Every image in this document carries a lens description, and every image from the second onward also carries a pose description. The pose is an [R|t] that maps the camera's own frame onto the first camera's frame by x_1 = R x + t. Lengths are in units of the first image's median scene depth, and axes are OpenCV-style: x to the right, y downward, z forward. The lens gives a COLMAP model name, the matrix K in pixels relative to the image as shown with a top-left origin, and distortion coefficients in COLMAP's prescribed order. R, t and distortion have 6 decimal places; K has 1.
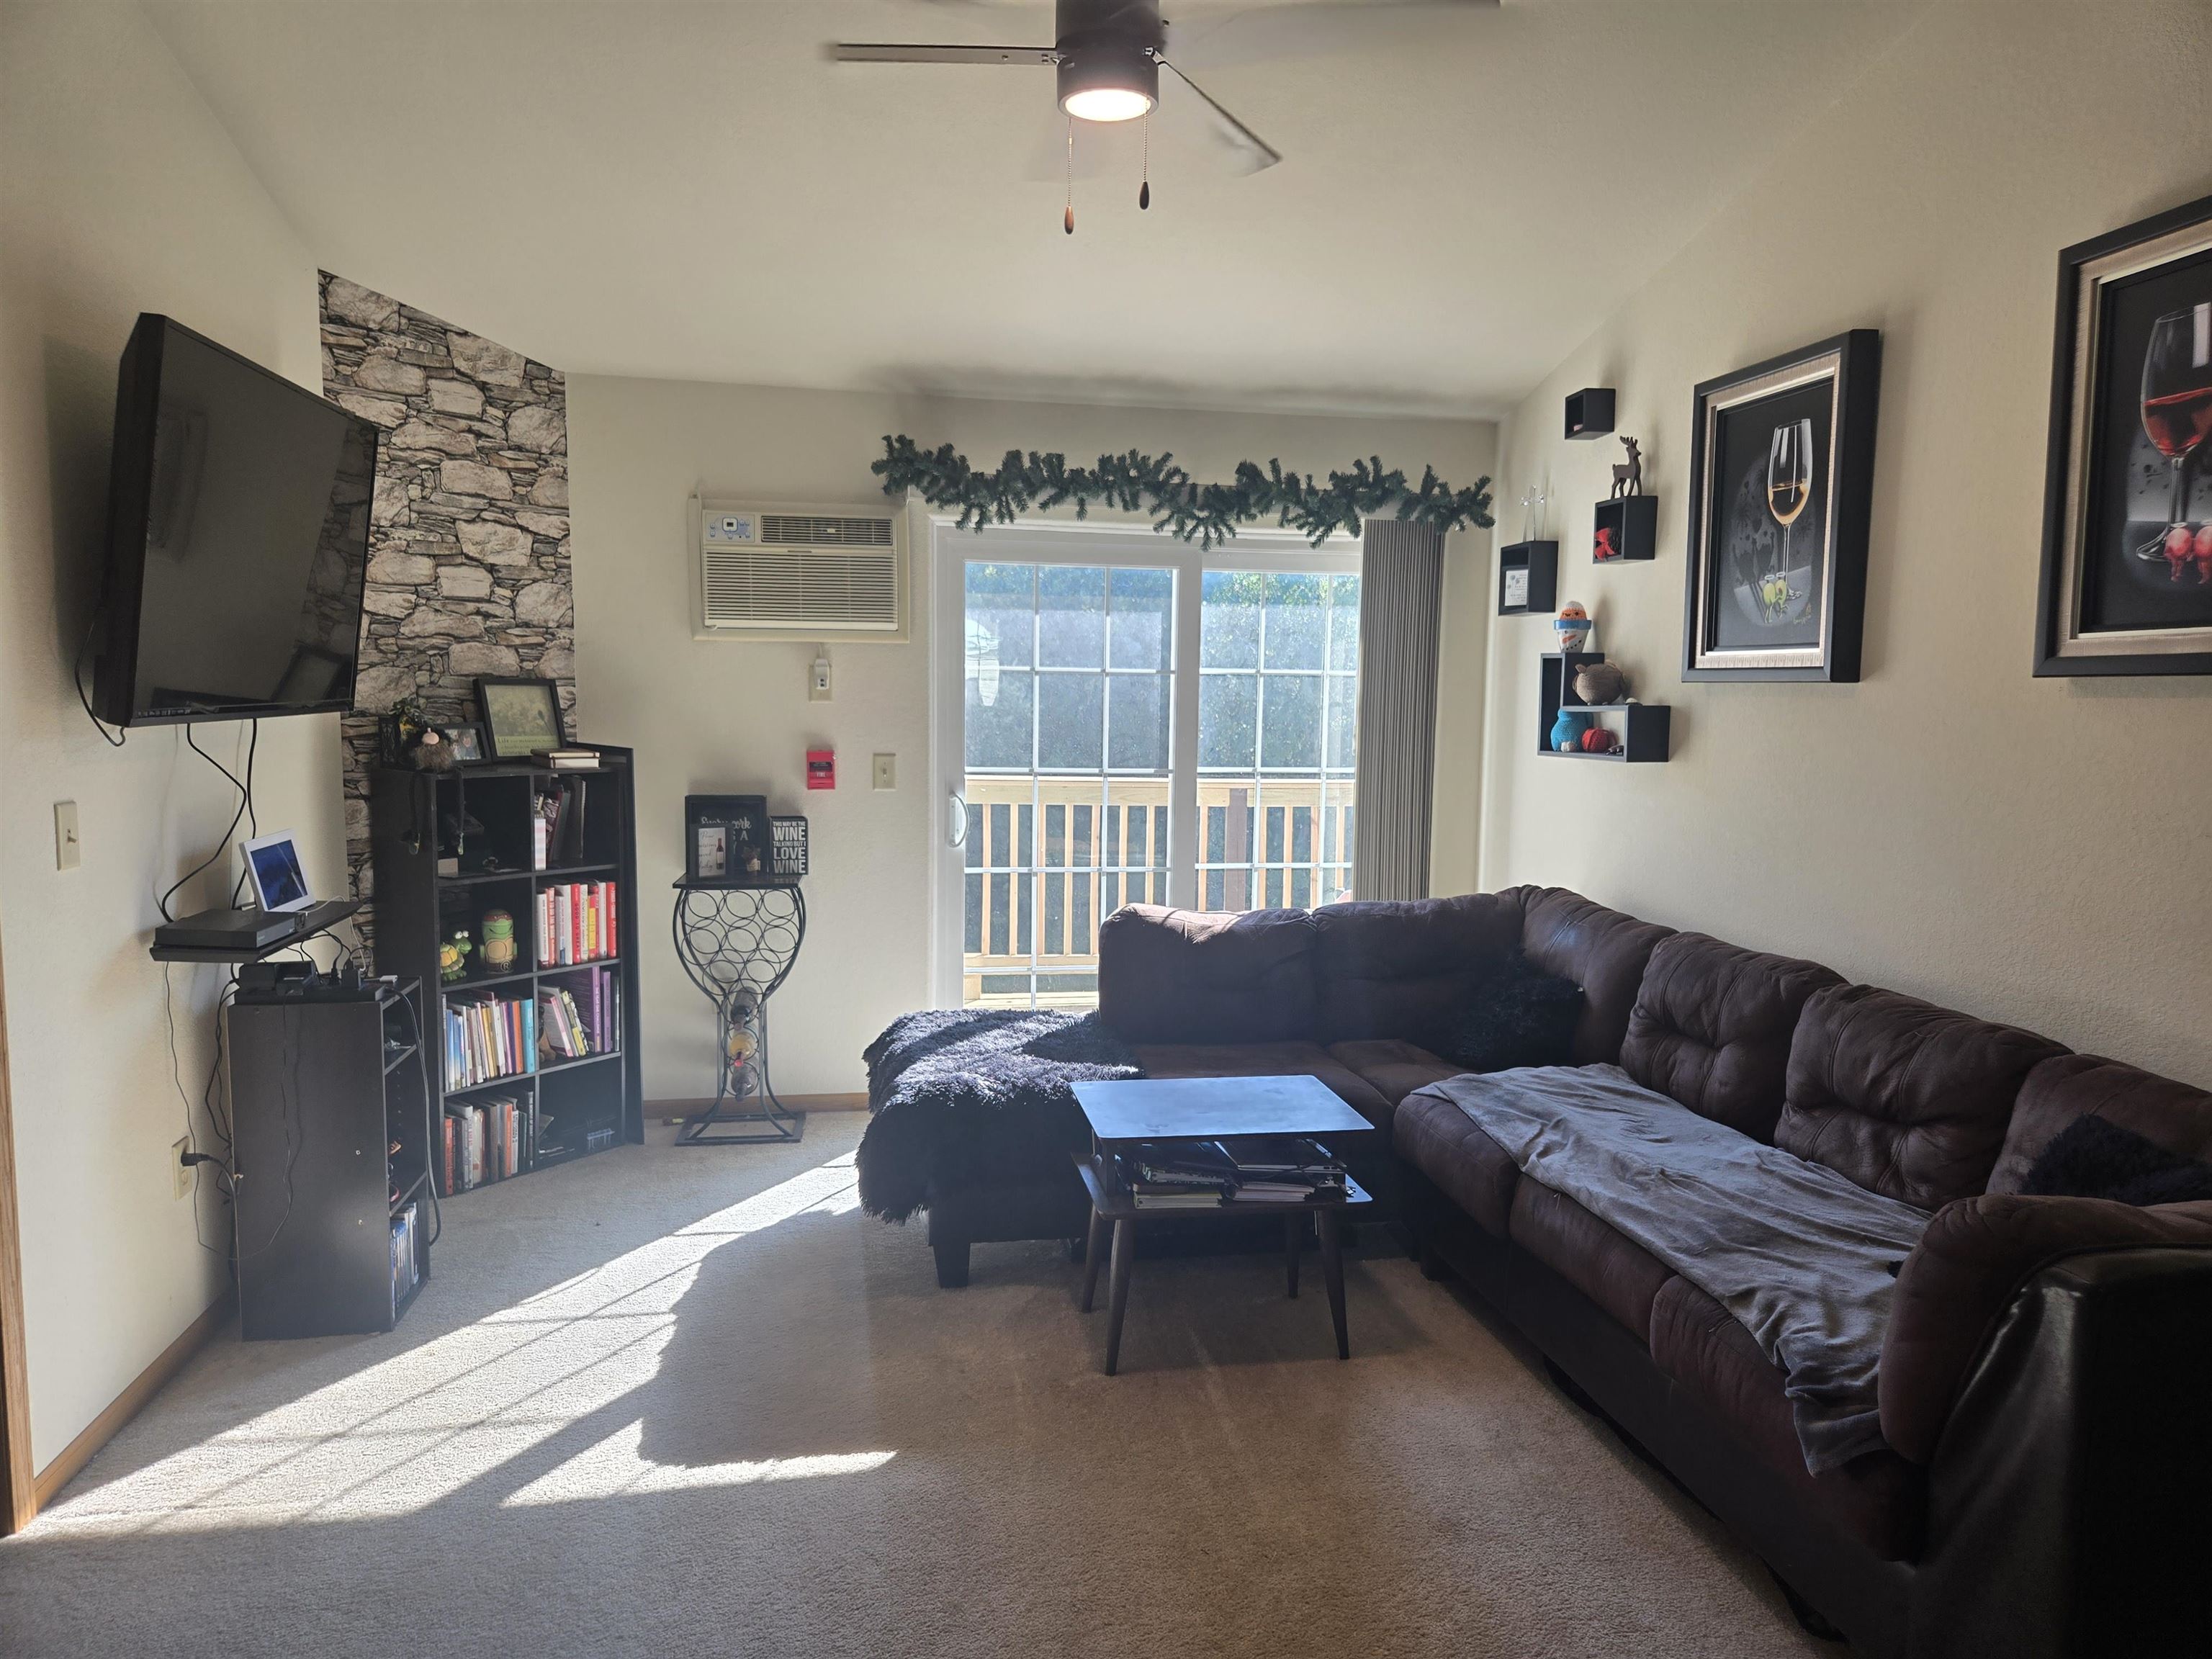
lens RADIAL K [[1489.9, 0, 1114.8], [0, 1489.9, 841.2], [0, 0, 1]] dist [0.054856, -0.032752]
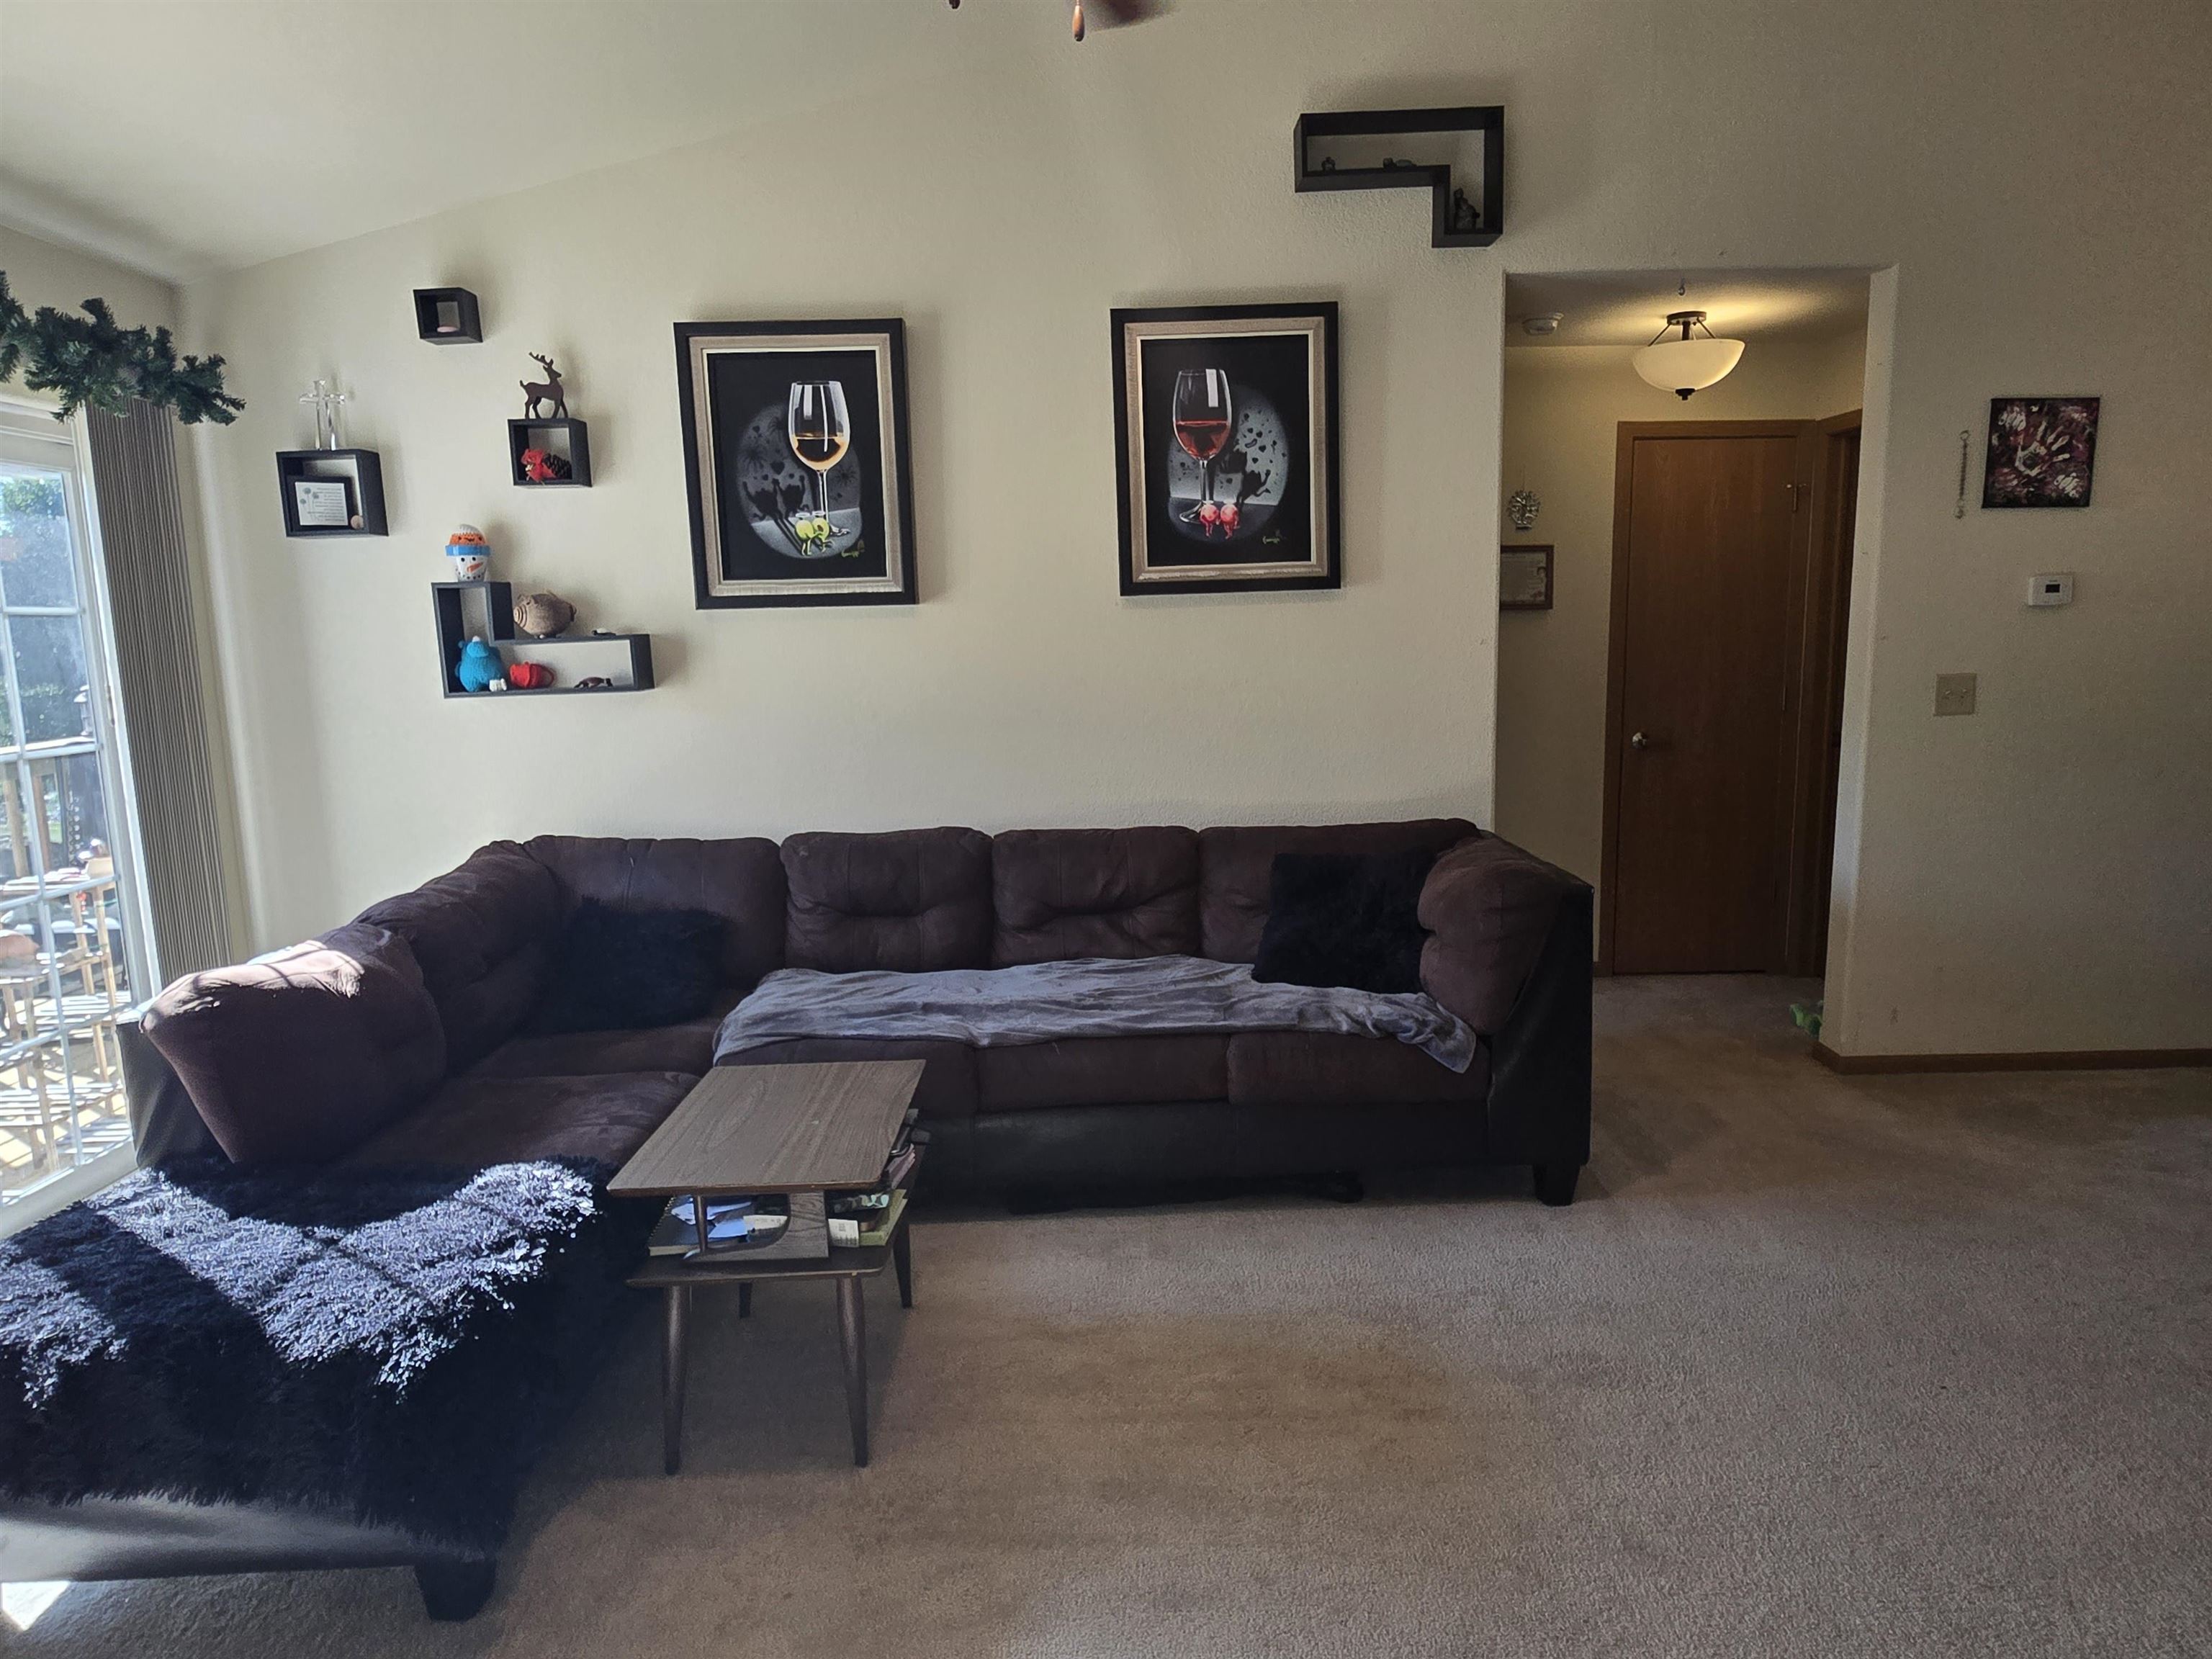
lens RADIAL K [[1292.0, 0, 1126.3], [0, 1292.0, 814.2], [0, 0, 1]] dist [-0.003302, 0.002429]
pose [[0.160076, -0.161020, 0.973883, -0.454606], [0.129659, 0.981487, 0.140966, -0.051119], [-0.978552, 0.103708, 0.177990, 0.532597]]
